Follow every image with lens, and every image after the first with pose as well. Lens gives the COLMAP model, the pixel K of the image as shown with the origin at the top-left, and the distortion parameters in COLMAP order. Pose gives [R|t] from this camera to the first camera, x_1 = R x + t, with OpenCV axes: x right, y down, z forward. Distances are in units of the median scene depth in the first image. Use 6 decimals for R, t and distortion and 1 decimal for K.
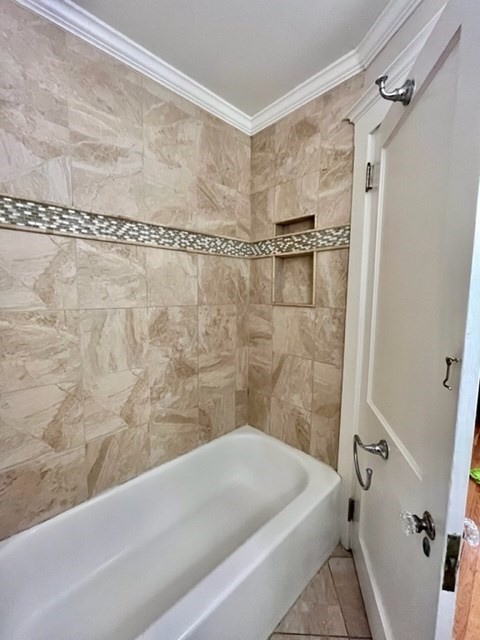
lens RADIAL K [[260.7, 0, 240.0], [0, 260.7, 318.8], [0, 0, 1]] dist [-0.000210, -0.000202]
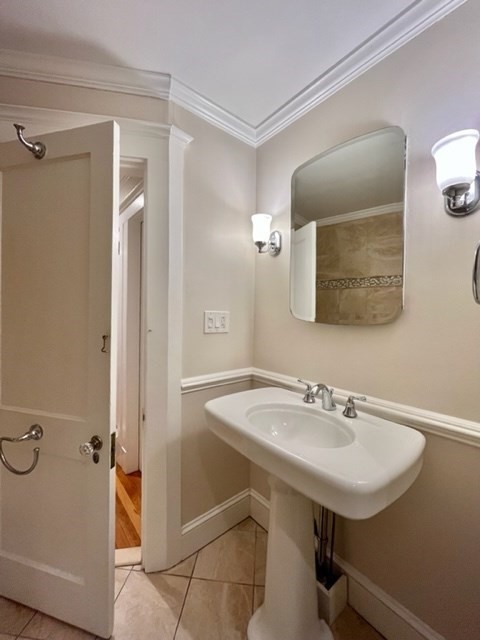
lens RADIAL K [[260.7, 0, 239.7], [0, 260.7, 319.5], [0, 0, 1]] dist [-0.000210, -0.000202]
pose [[0.064966, -0.022723, 0.997629, -0.820806], [0.084260, 0.996295, 0.017205, 0.075255], [-0.994324, 0.082942, 0.066640, -0.058044]]
